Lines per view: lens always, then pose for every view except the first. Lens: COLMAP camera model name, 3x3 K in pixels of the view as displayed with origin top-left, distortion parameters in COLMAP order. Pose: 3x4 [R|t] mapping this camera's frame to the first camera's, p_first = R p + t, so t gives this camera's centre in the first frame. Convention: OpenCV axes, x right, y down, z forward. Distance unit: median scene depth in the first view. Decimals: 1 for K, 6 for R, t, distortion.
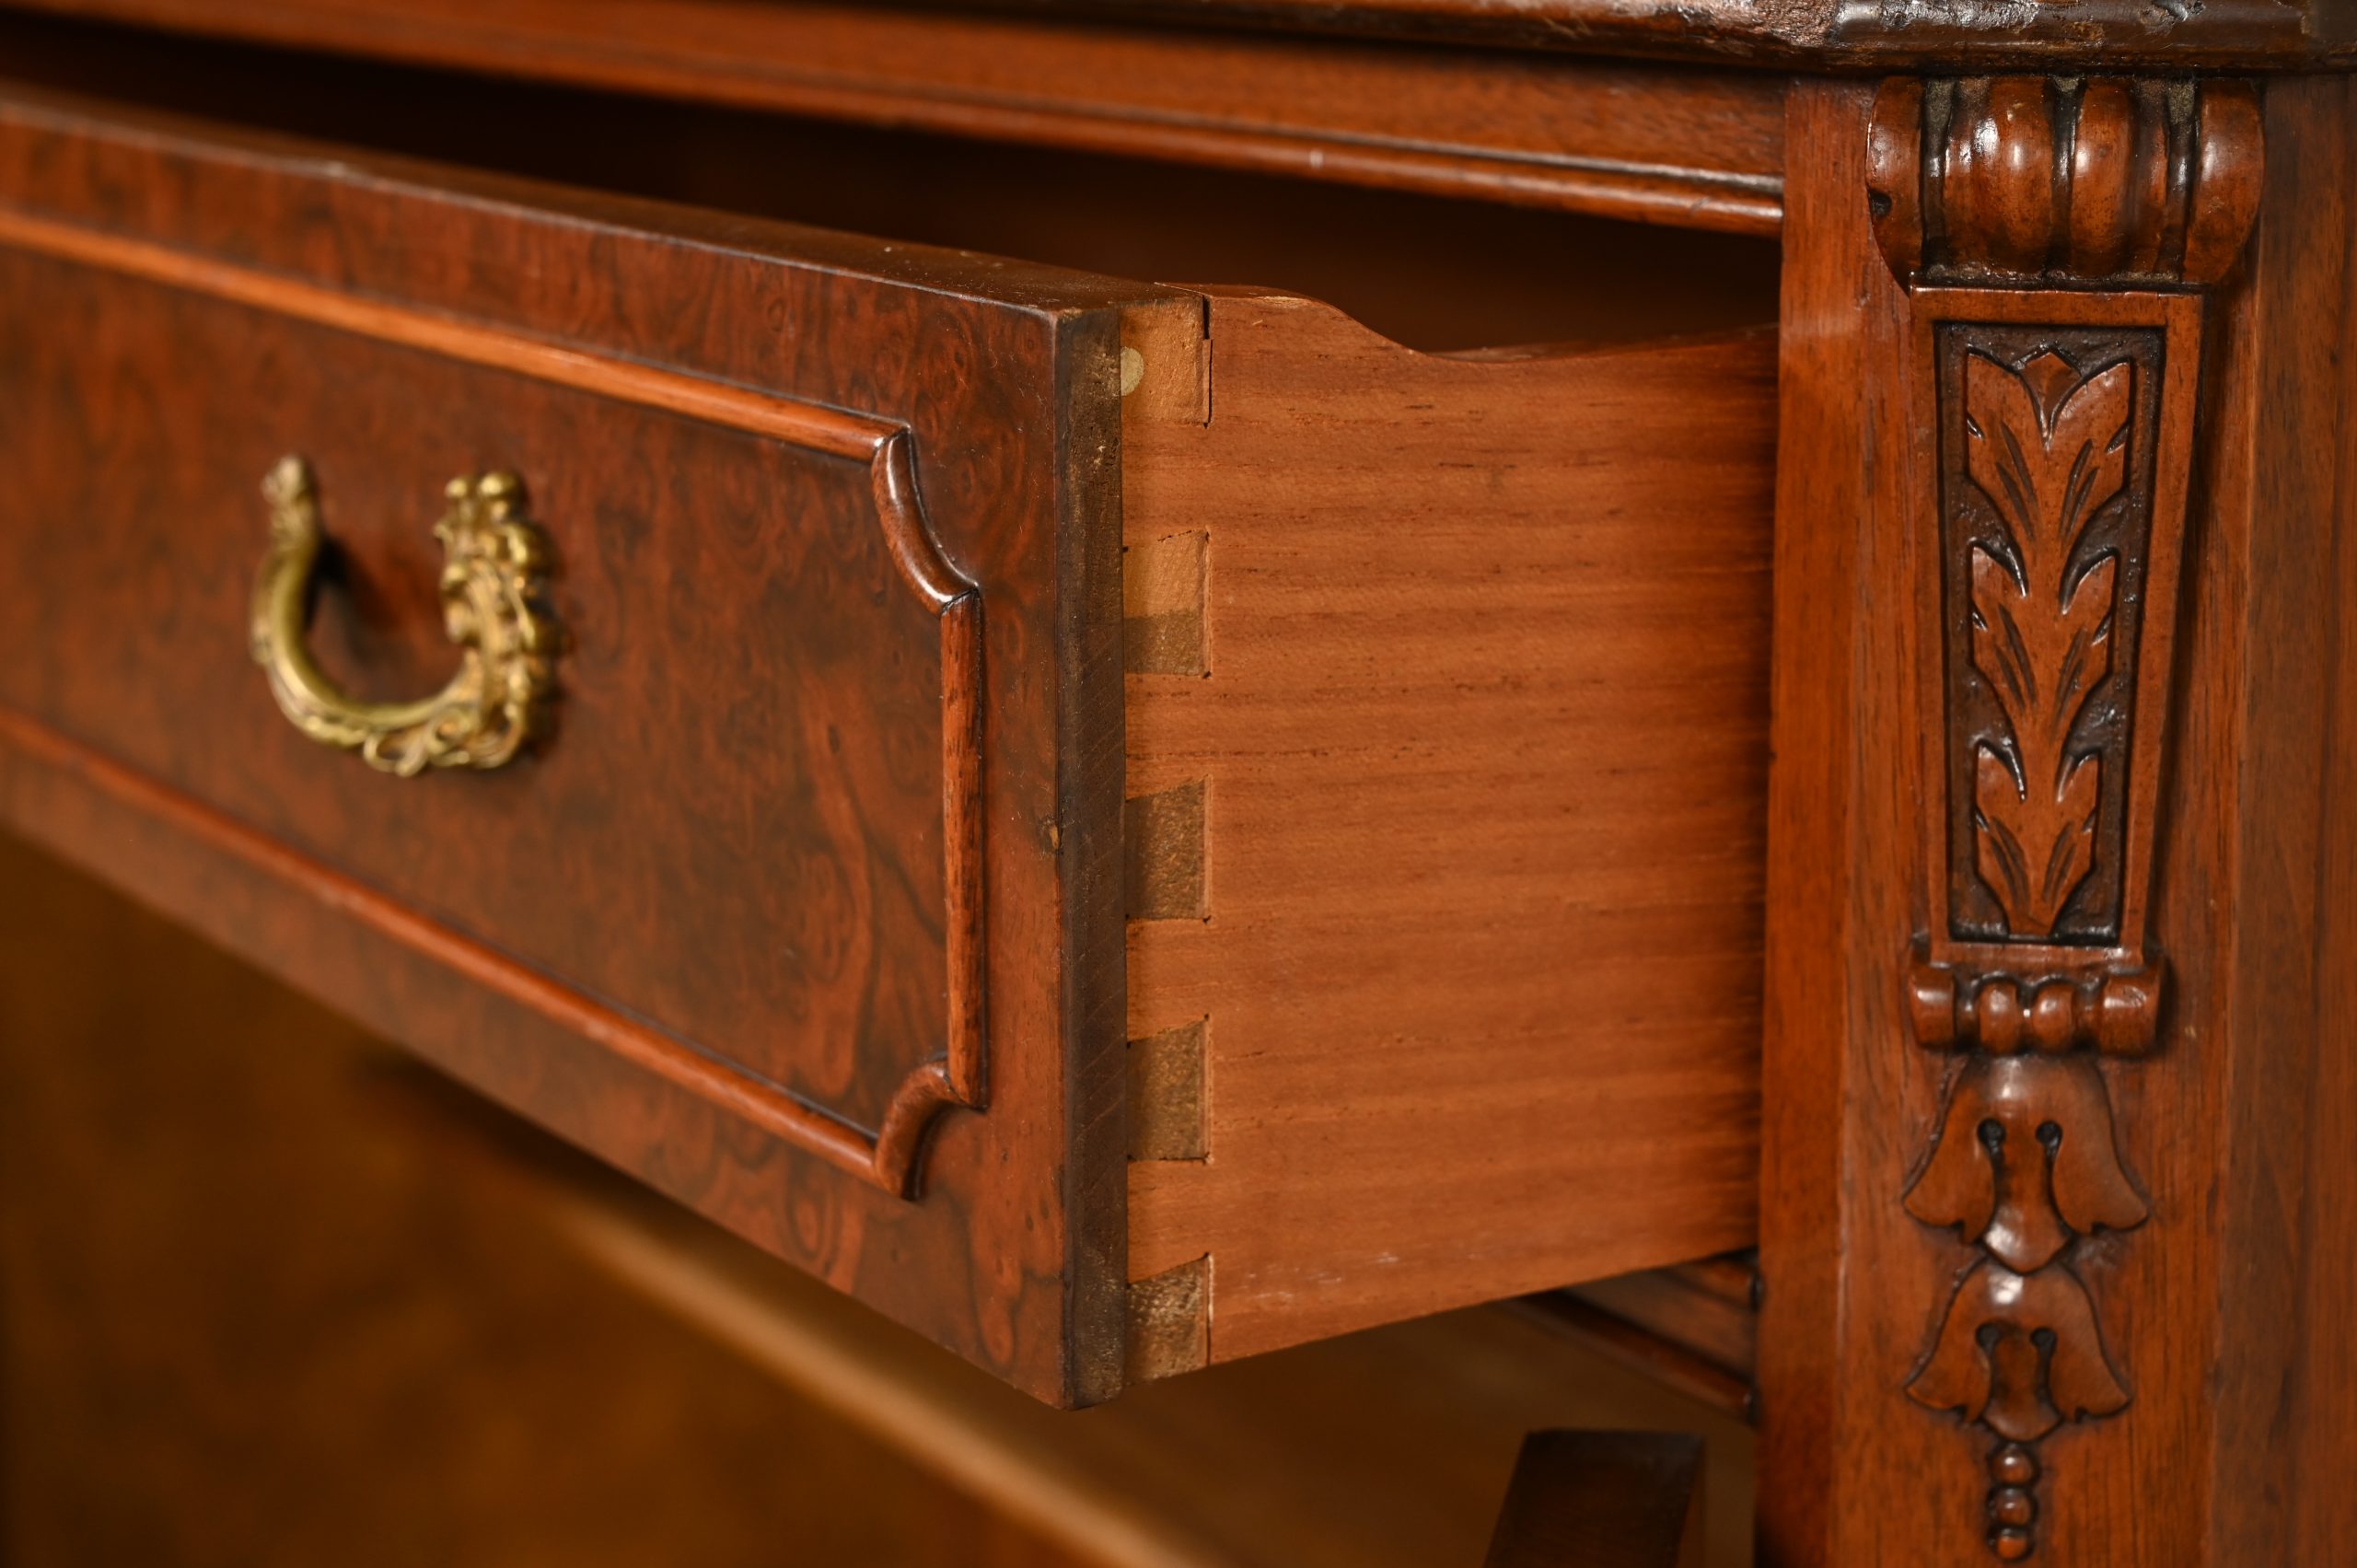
lens RADIAL K [[4808.5, 0, 1177.8], [0, 4808.5, 784.7], [0, 0, 1]] dist [-0.030829, 0.000000]
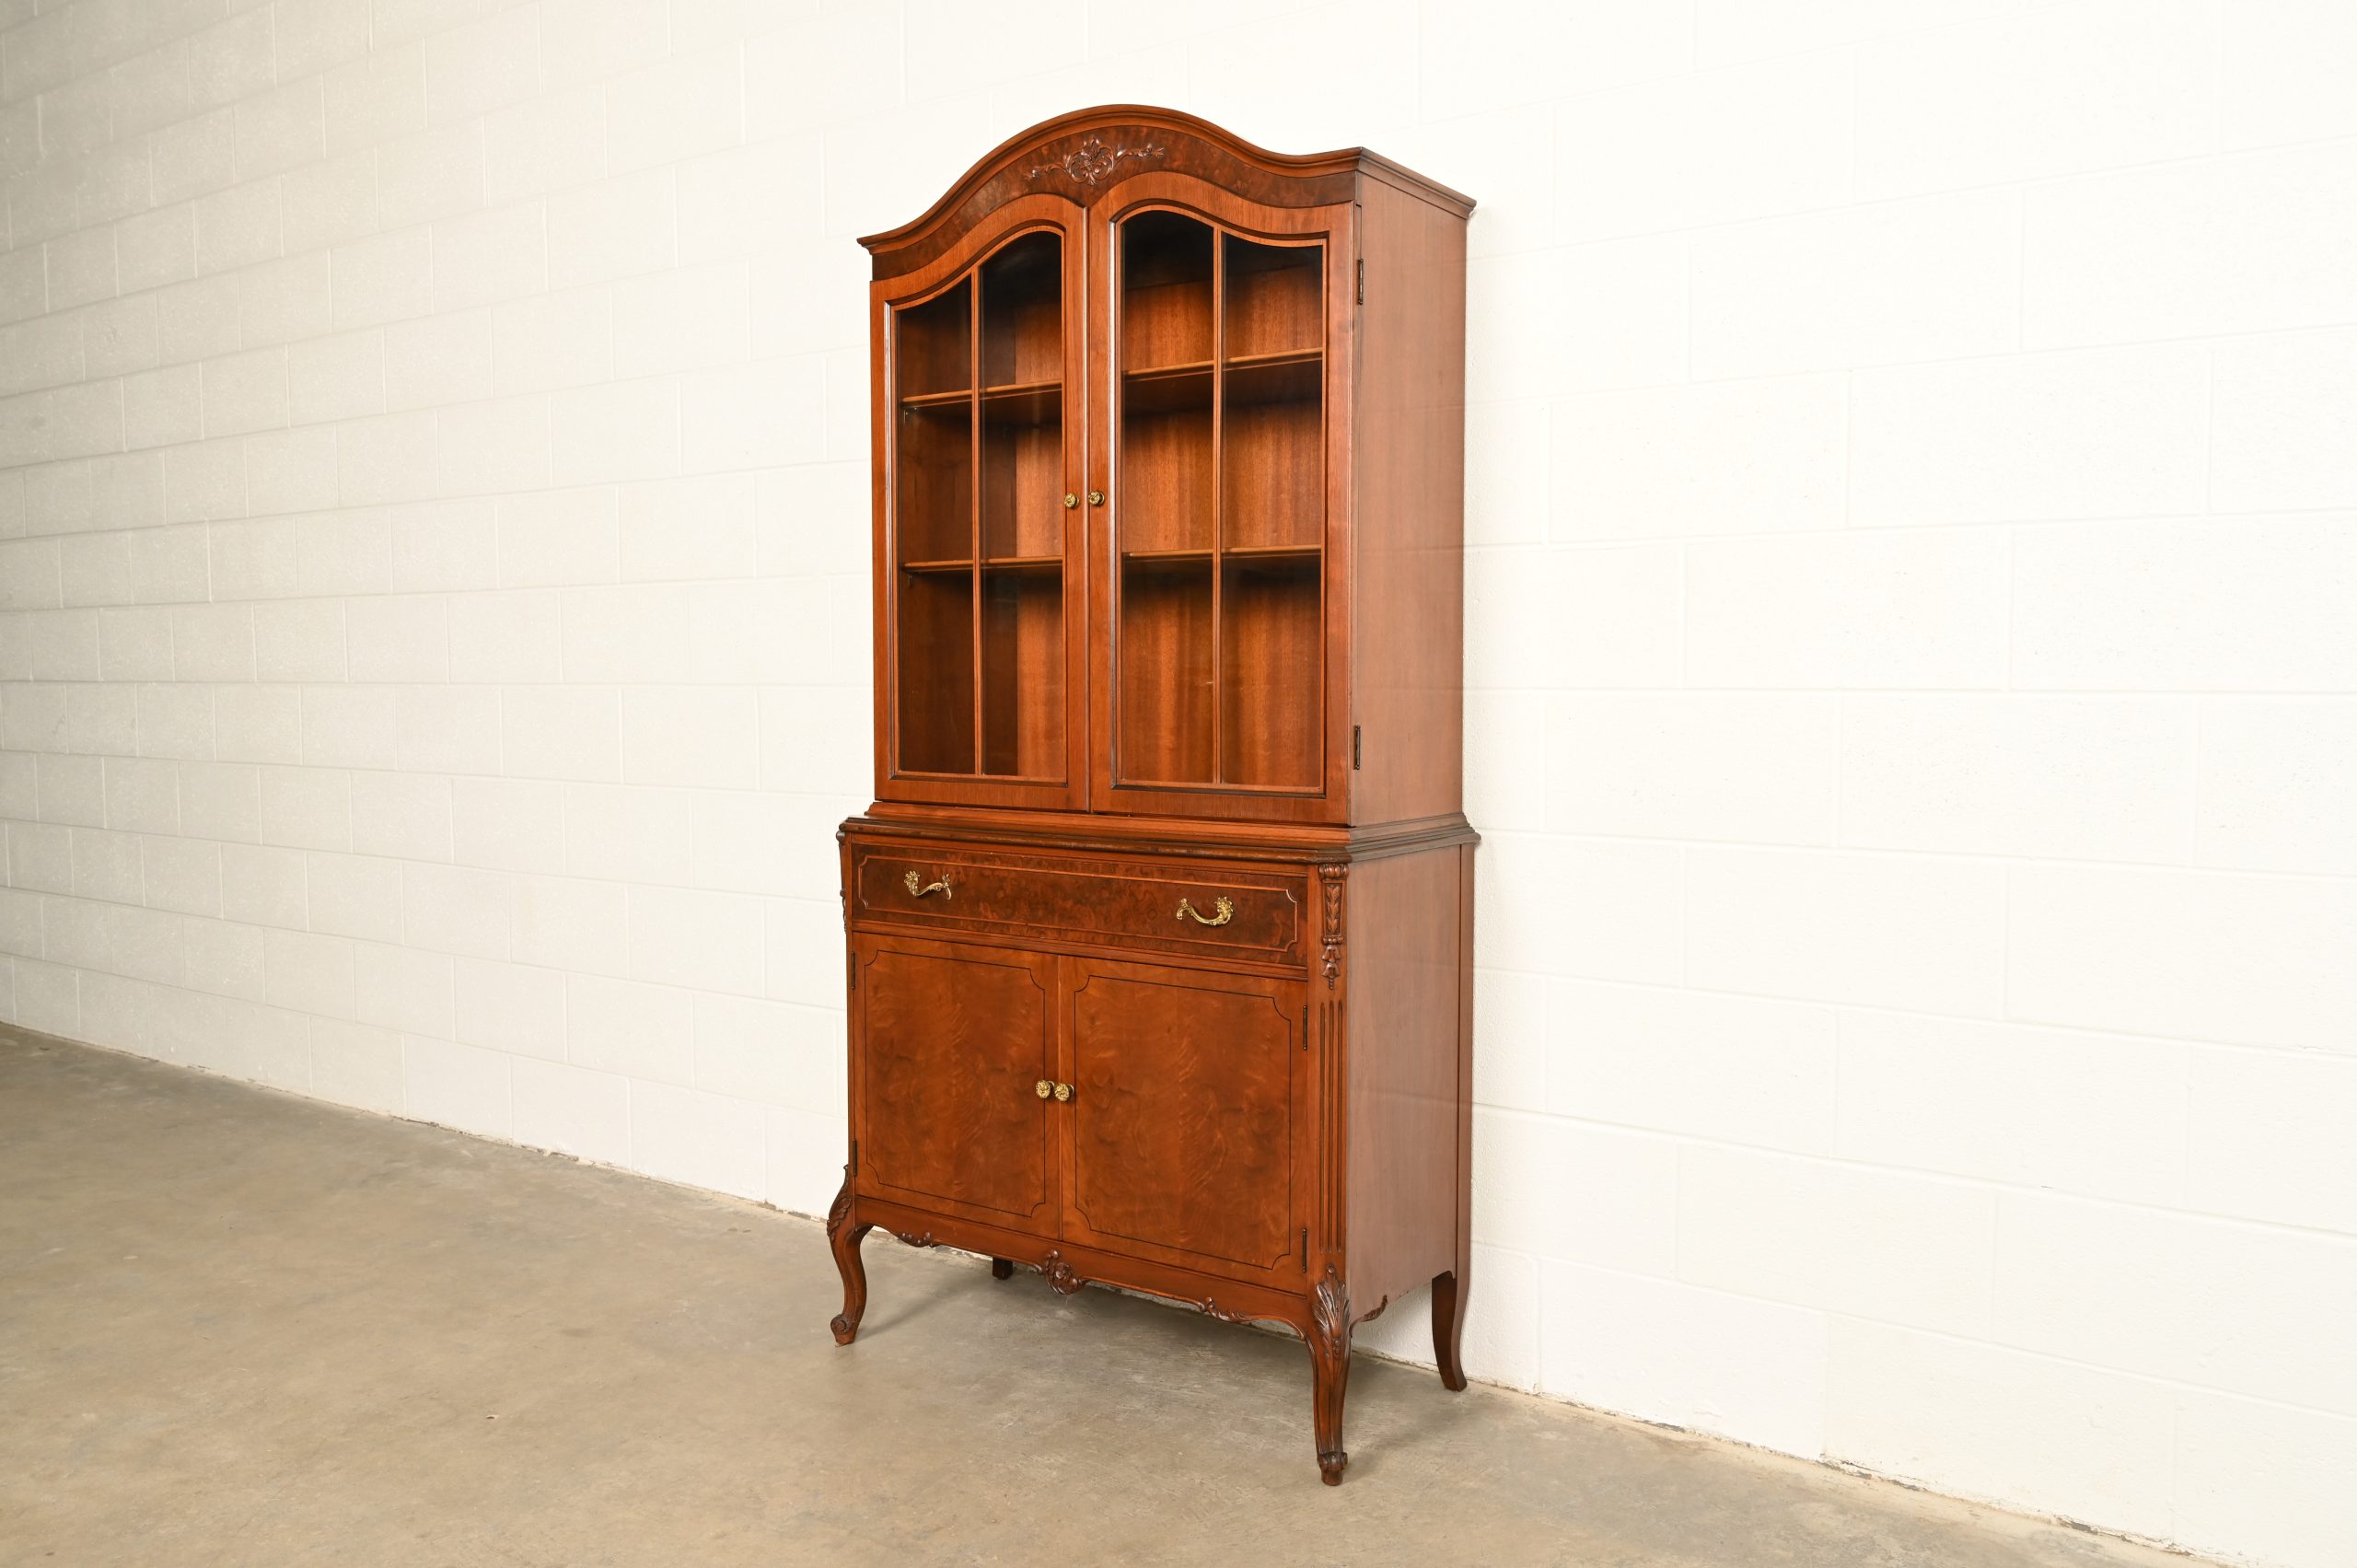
lens RADIAL K [[1848.9, 0, 1180.4], [0, 1848.9, 770.9], [0, 0, 1]] dist [-0.000226, -0.001493]
pose [[0.920438, 0.000844, 0.390888, -1.994003], [0.064404, 0.986003, -0.153784, 0.314440], [-0.385547, 0.166724, 0.907500, -3.100769]]
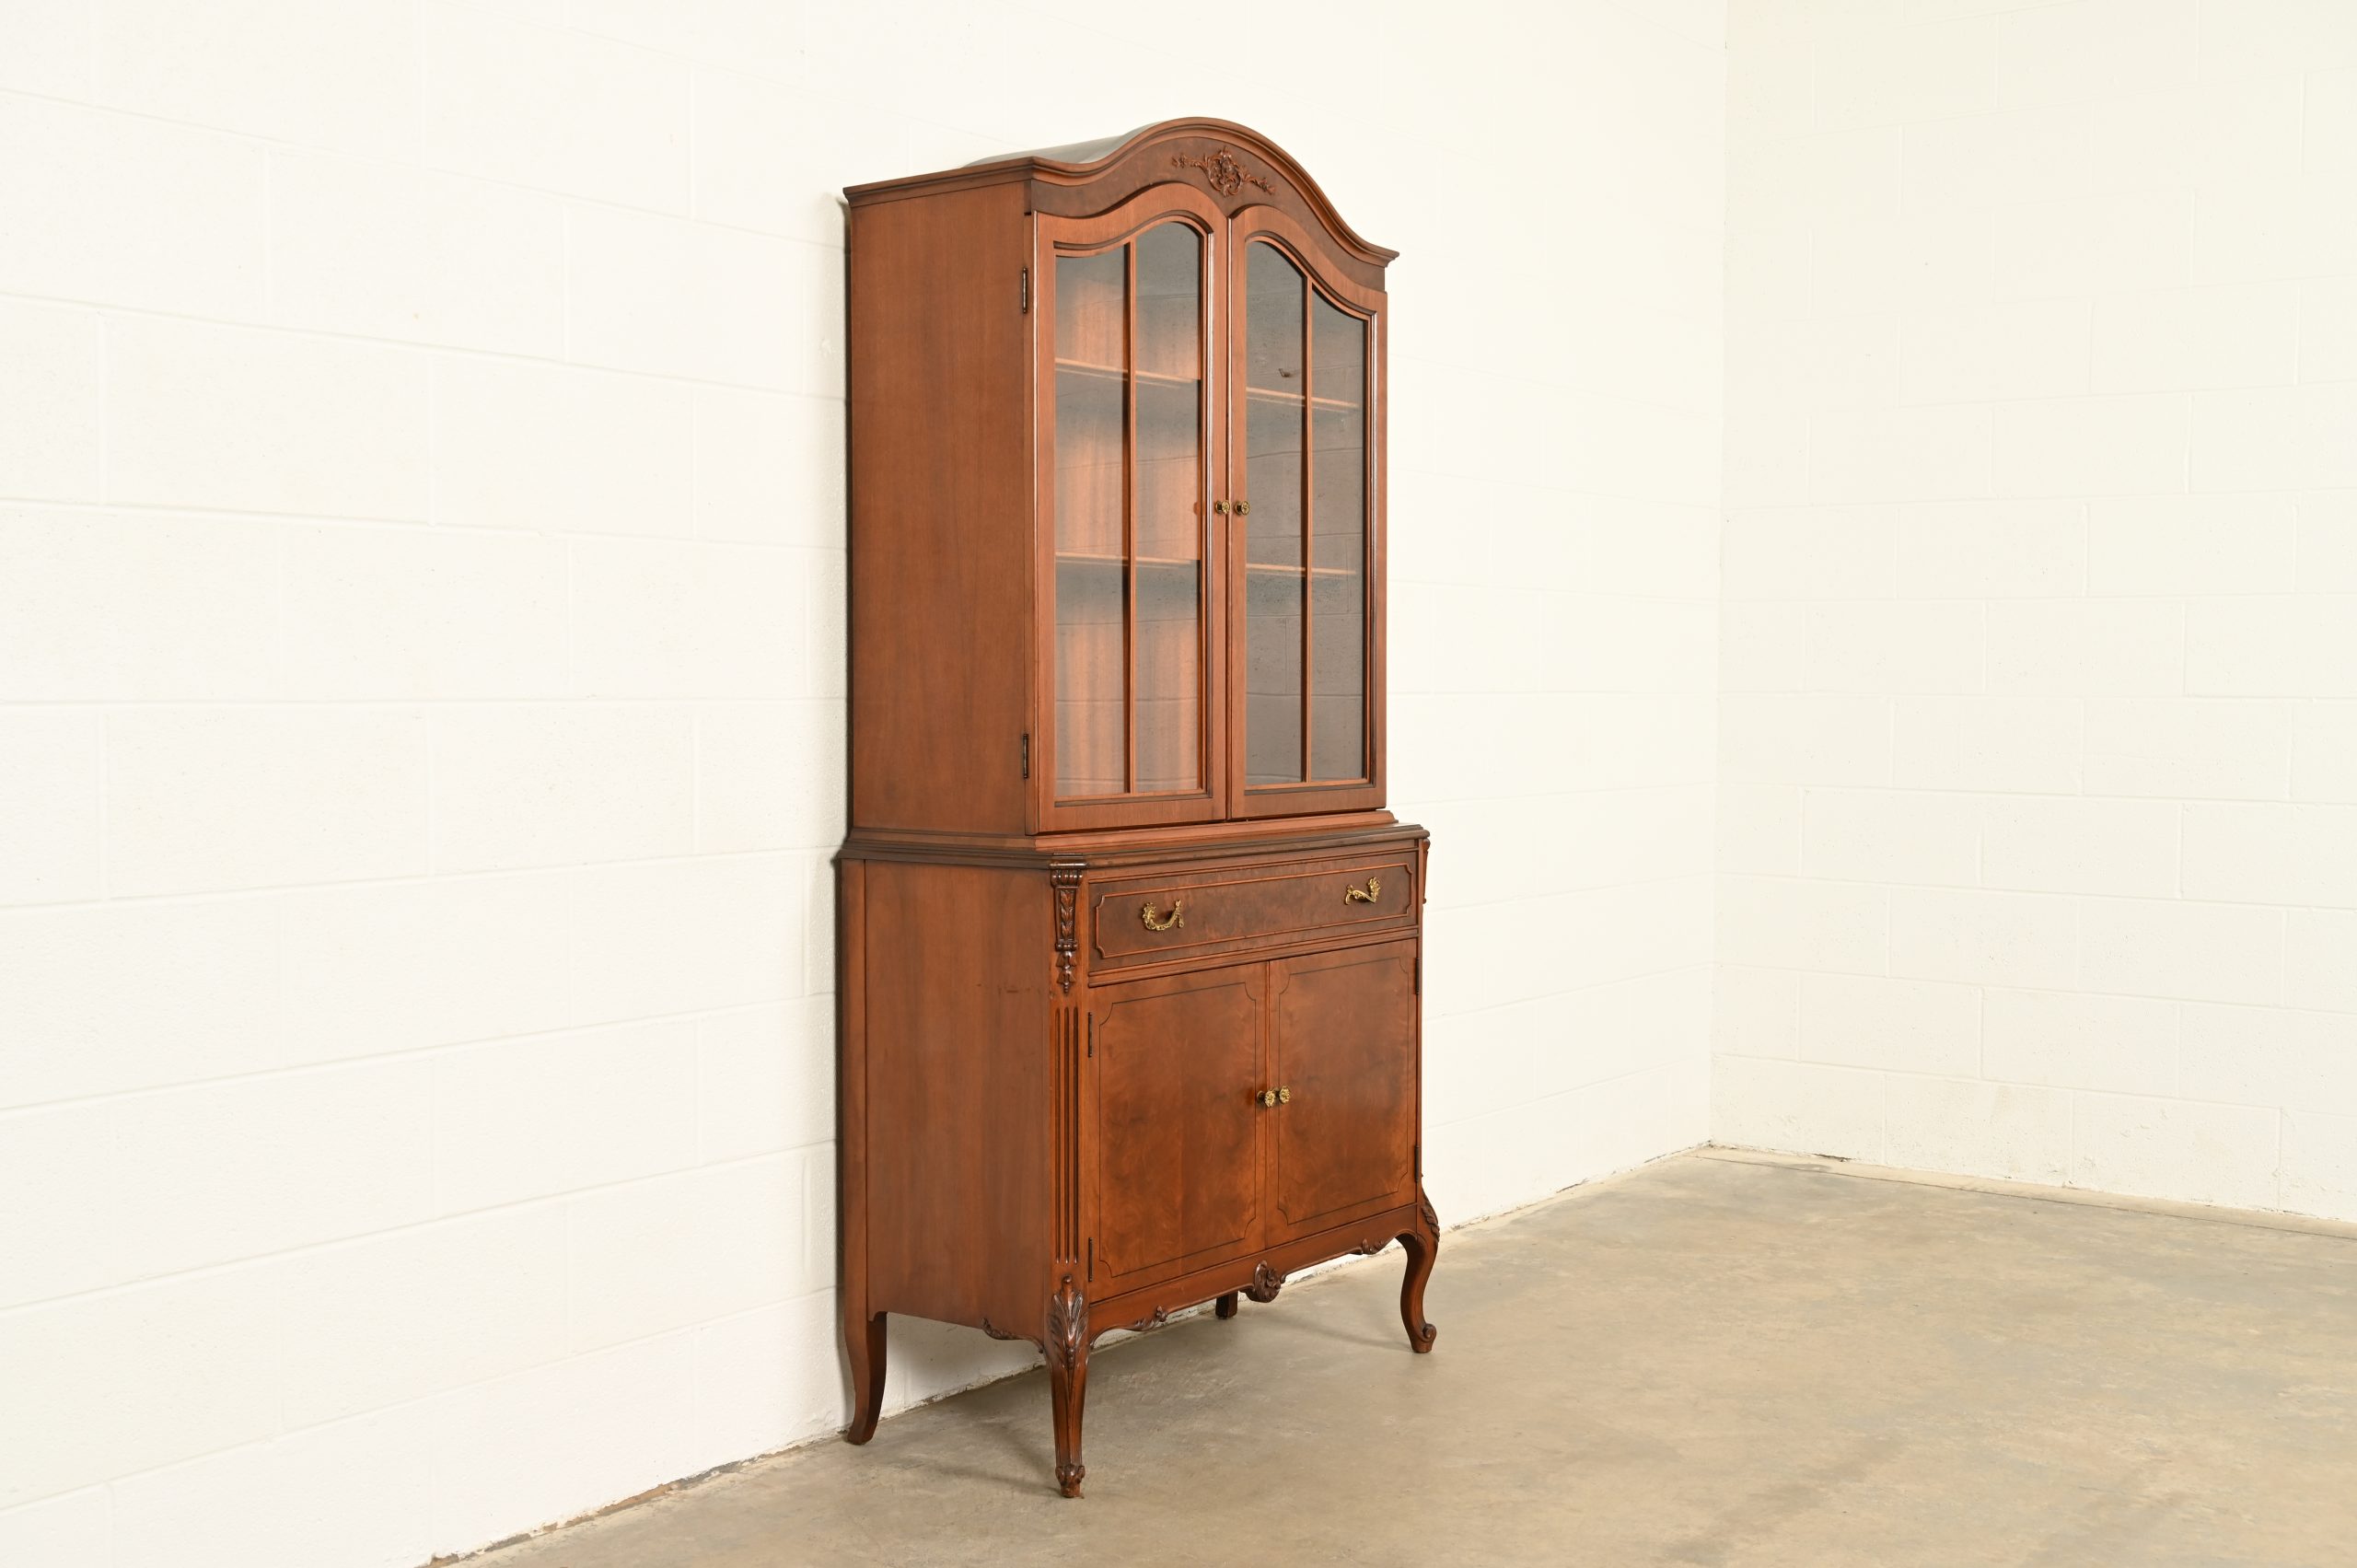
lens RADIAL K [[2547.7, 0, 1165.9], [0, 2547.7, 783.2], [0, 0, 1]] dist [0.003698, 0.000000]
pose [[-0.358266, -0.011566, 0.933548, -6.497042], [0.211456, 0.972933, 0.093204, -1.097410], [-0.909358, 0.230797, -0.346123, 3.879704]]
